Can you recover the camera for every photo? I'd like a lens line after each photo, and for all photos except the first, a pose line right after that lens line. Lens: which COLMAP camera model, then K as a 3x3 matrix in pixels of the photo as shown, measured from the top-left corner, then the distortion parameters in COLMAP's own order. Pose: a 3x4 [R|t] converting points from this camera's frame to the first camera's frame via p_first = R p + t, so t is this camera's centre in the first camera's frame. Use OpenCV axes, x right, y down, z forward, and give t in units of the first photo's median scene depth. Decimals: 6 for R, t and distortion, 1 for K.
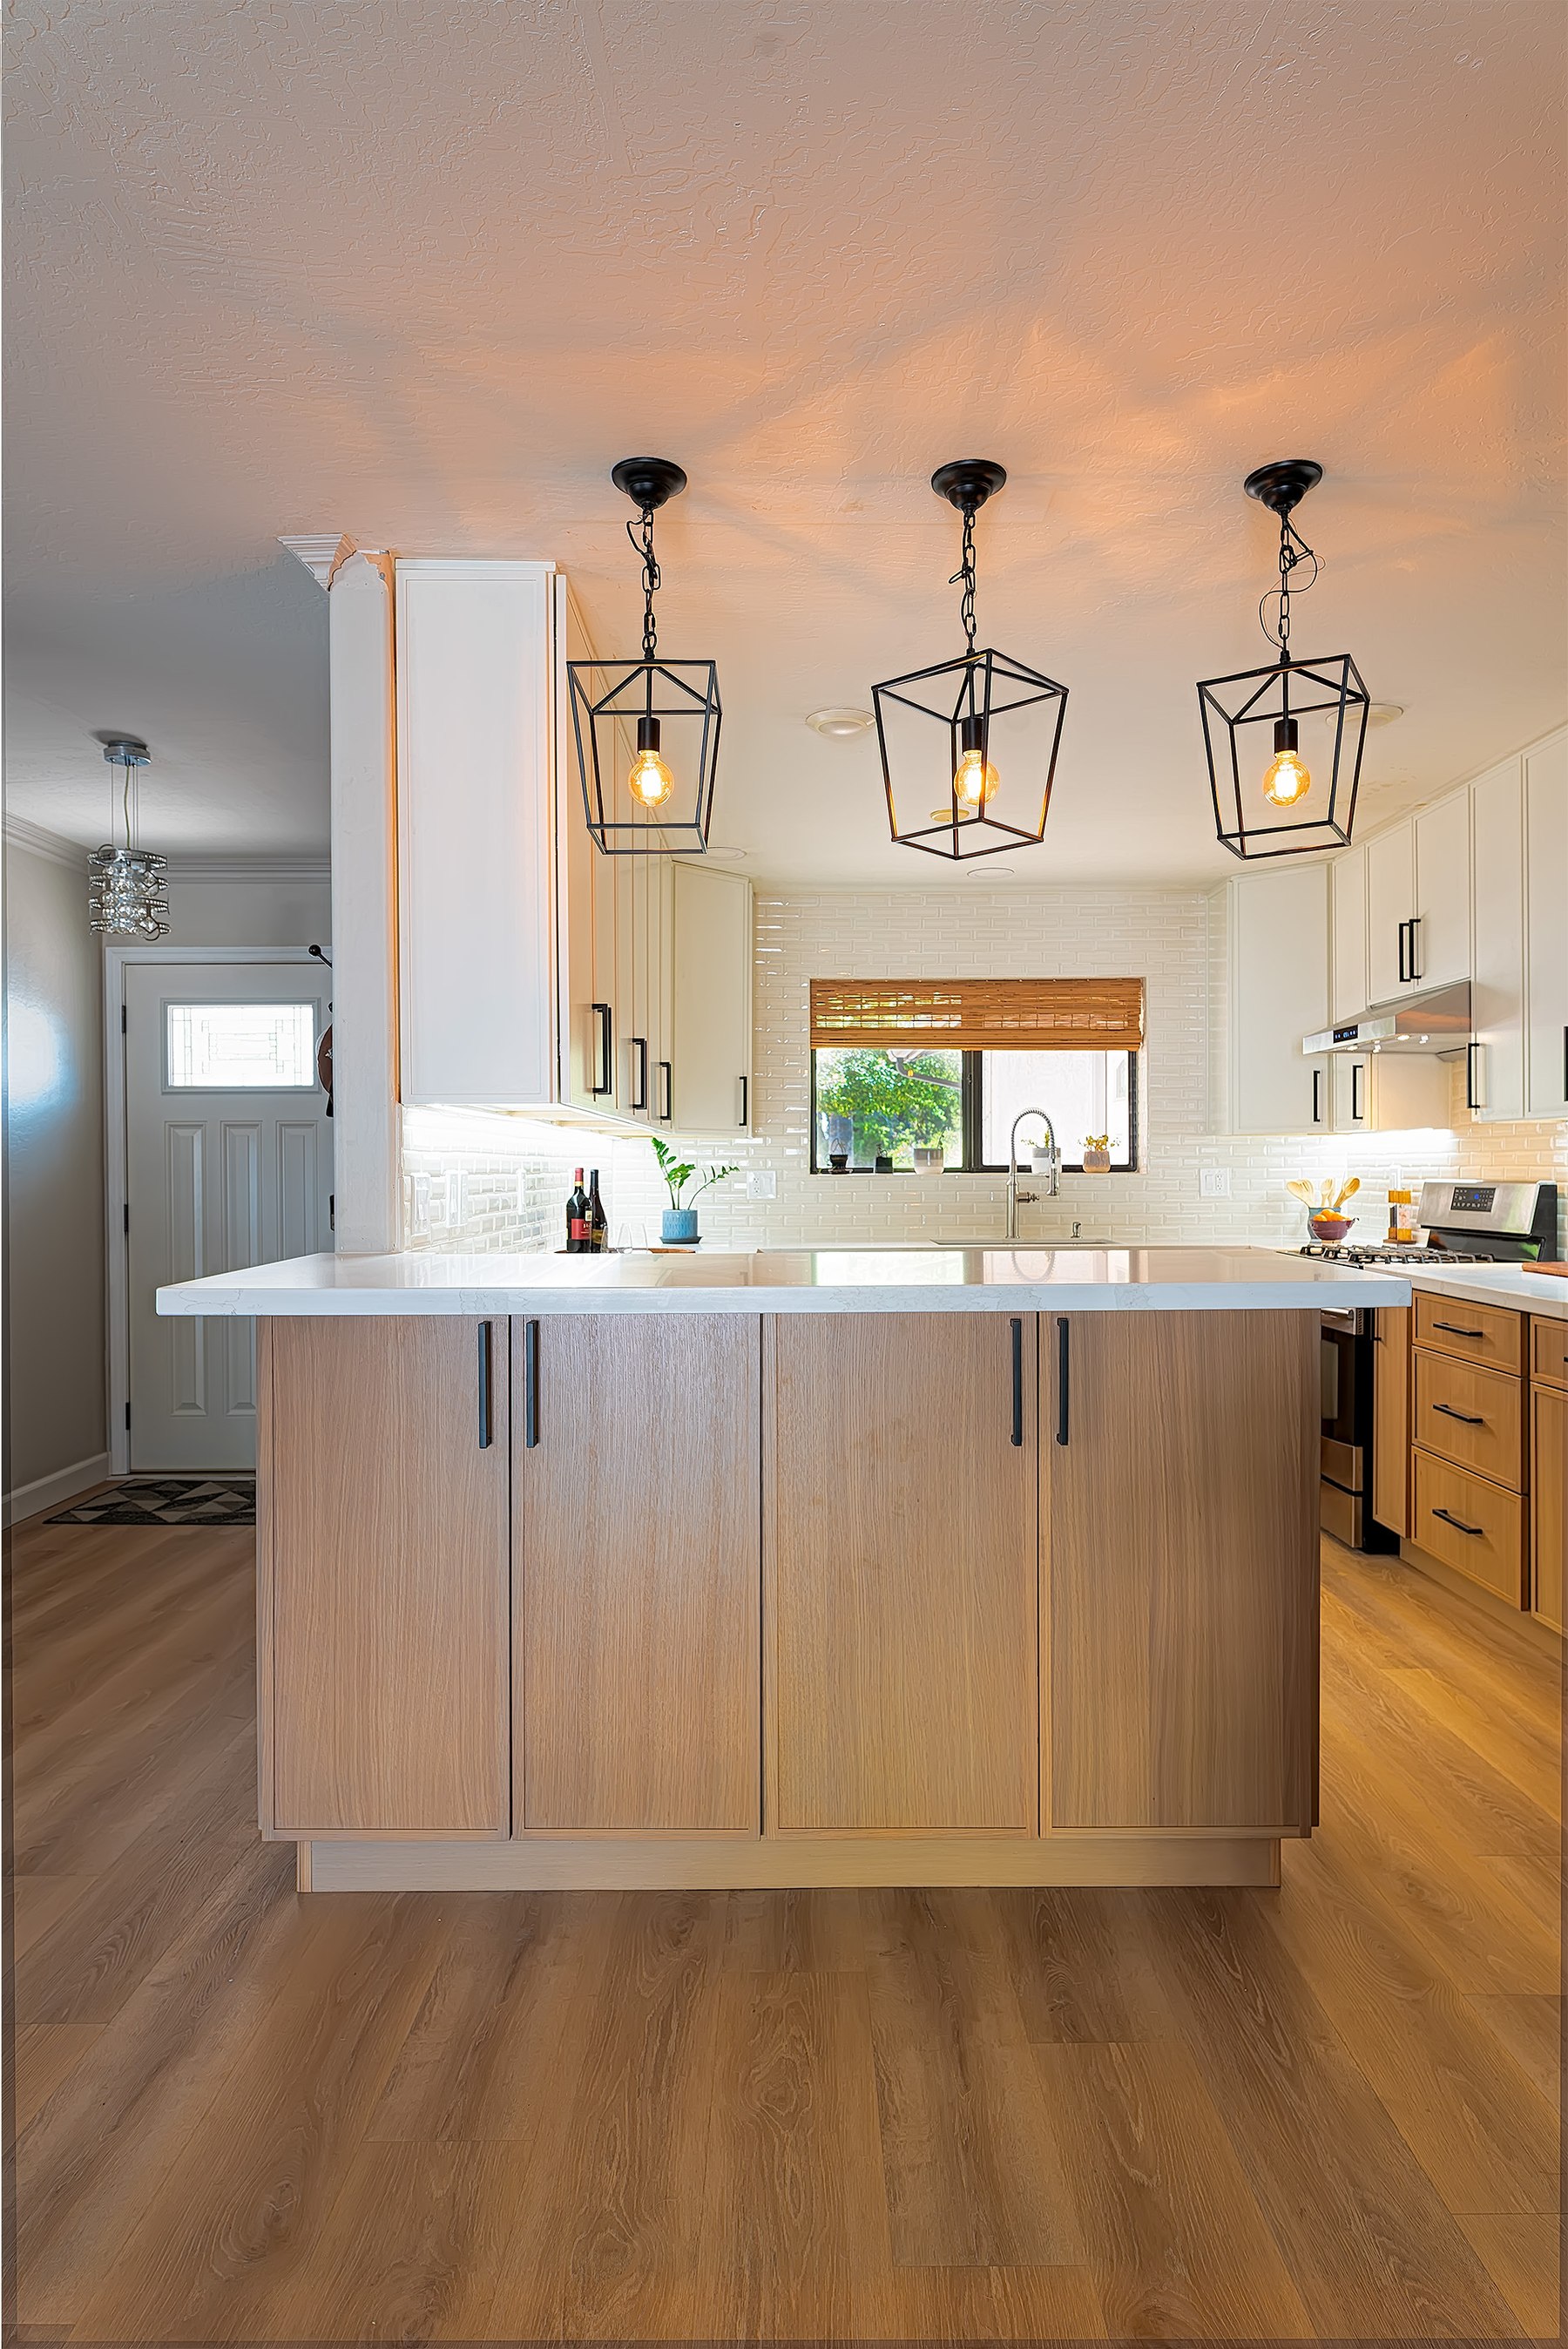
lens RADIAL K [[1356.8, 0, 784.0], [0, 1356.8, 1174.5], [0, 0, 1]] dist [0.001434, 0.000520]
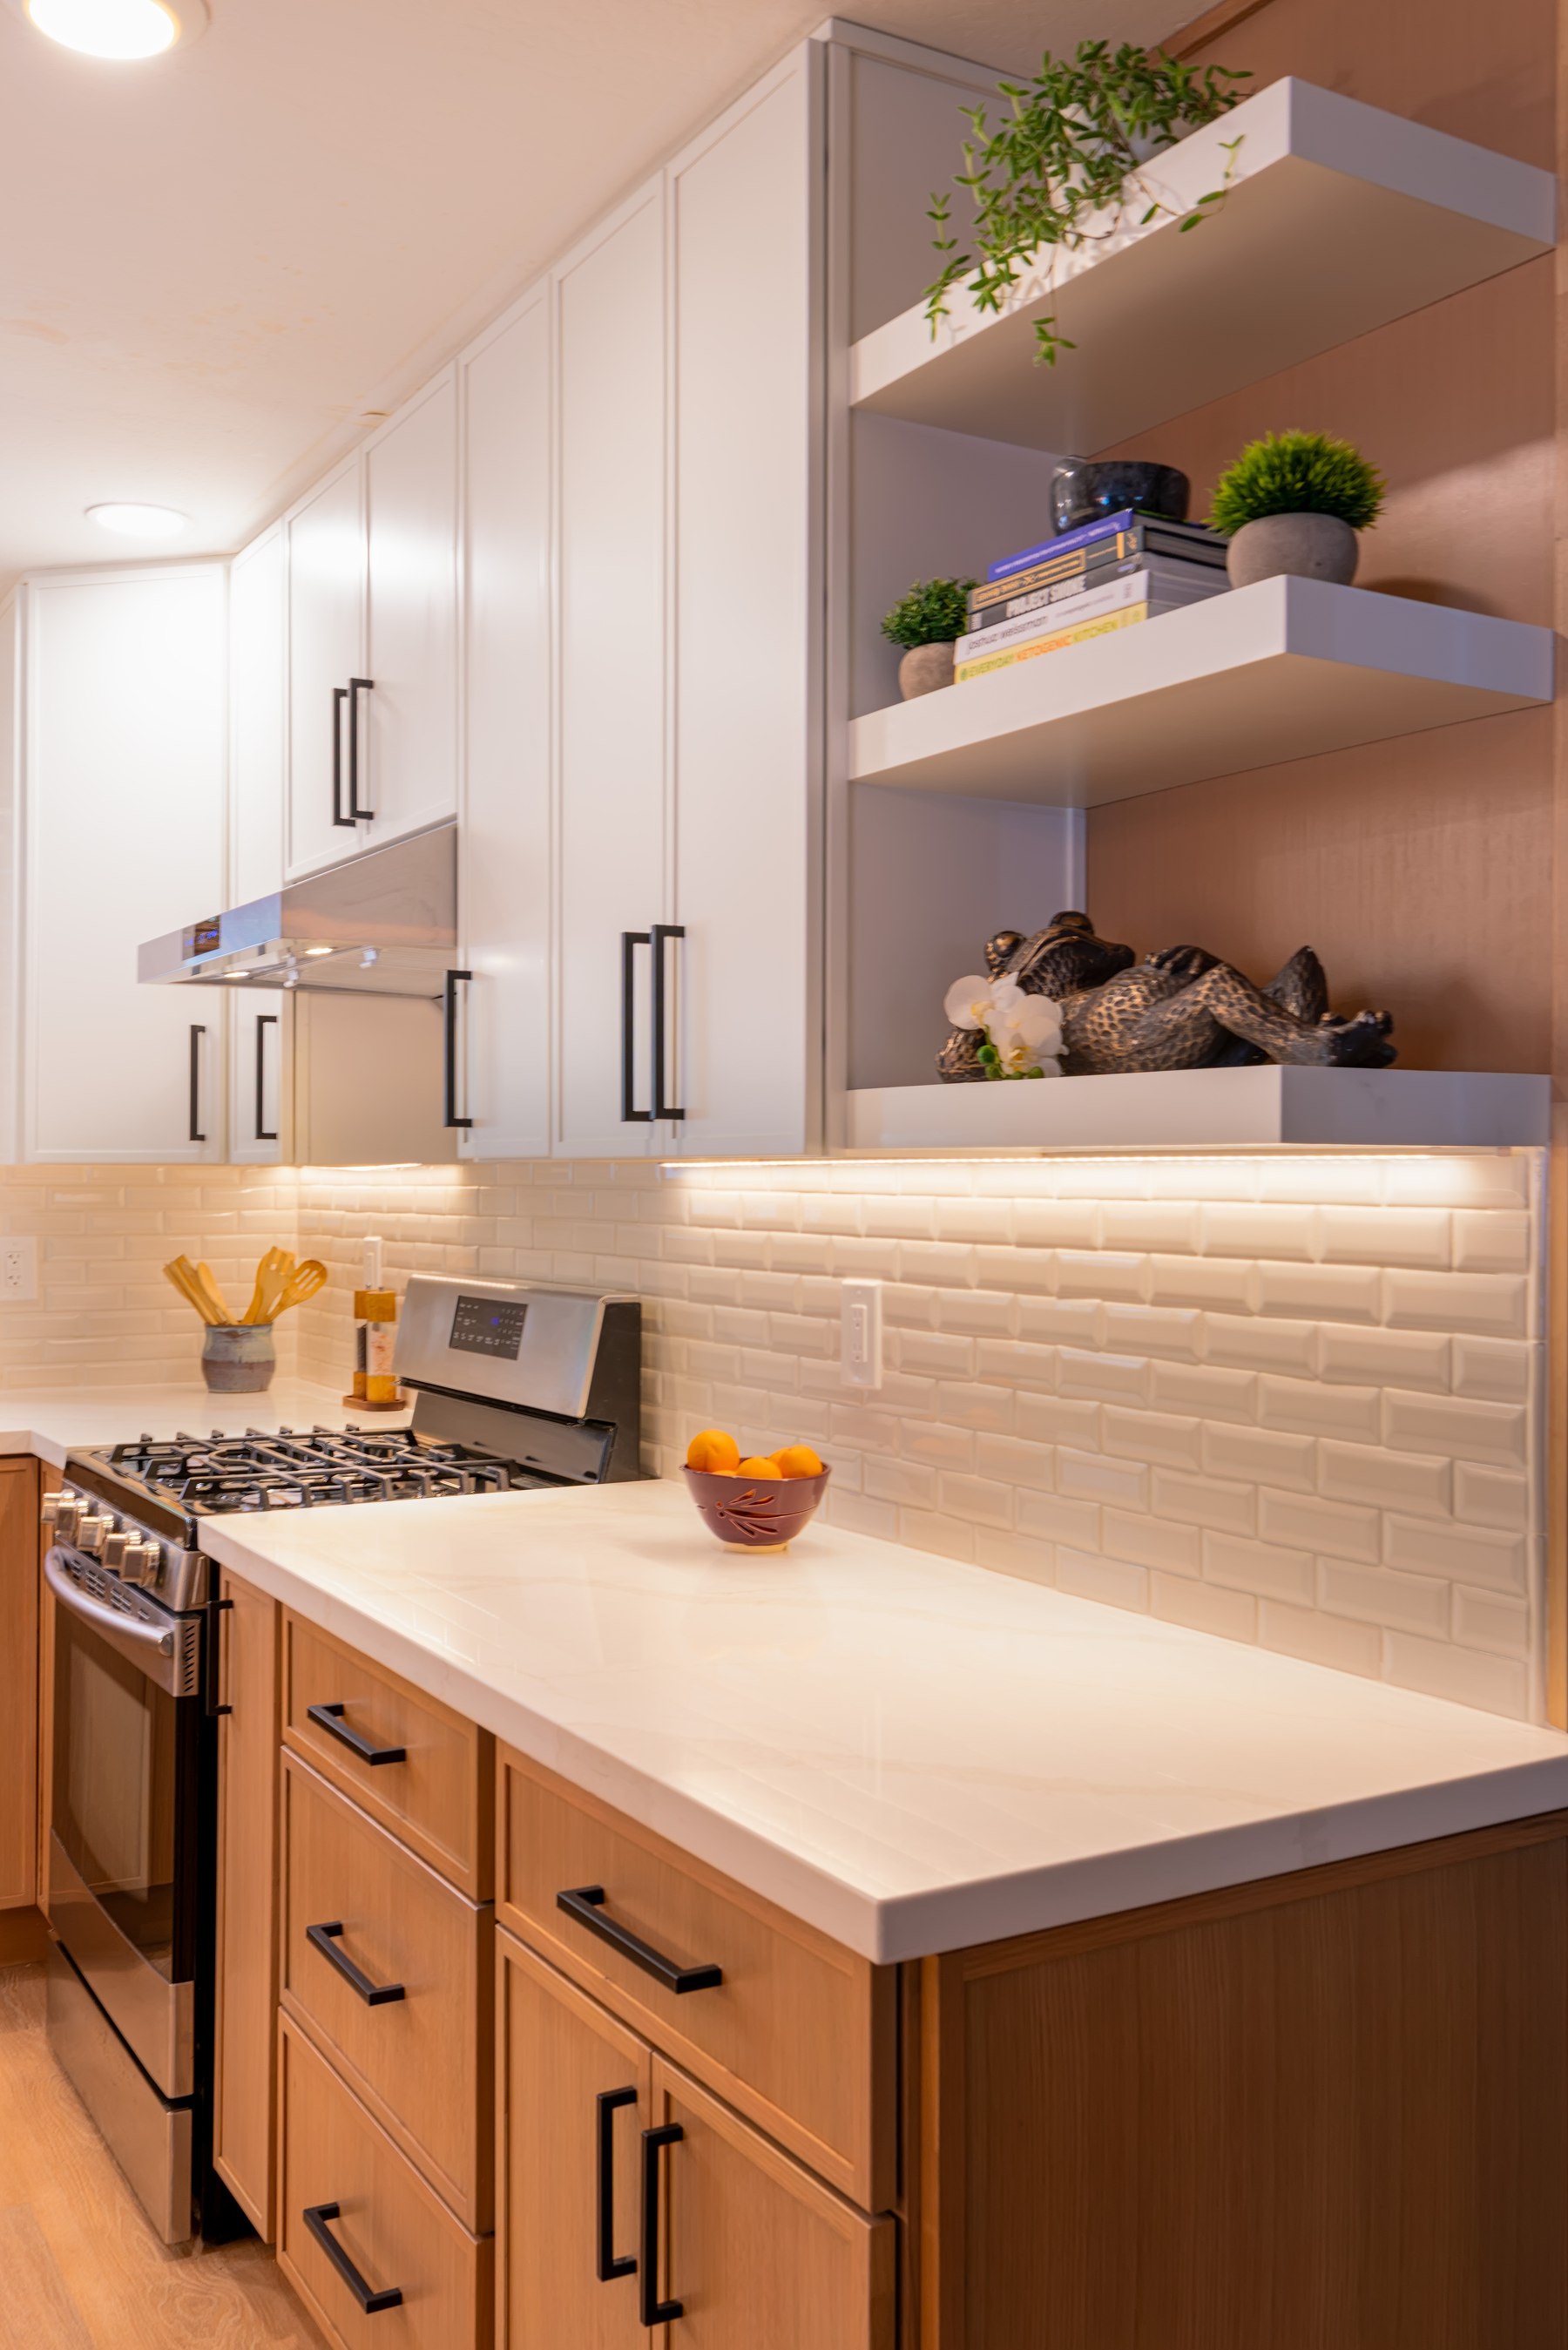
lens RADIAL K [[1974.7, 0, 784.0], [0, 1974.7, 1175.0], [0, 0, 1]] dist [-0.002443, -0.002236]
pose [[0.868409, 0.004953, 0.495824, 0.282147], [-0.004423, 0.999988, -0.002243, -0.031899], [-0.495829, -0.000245, 0.868420, 0.405827]]
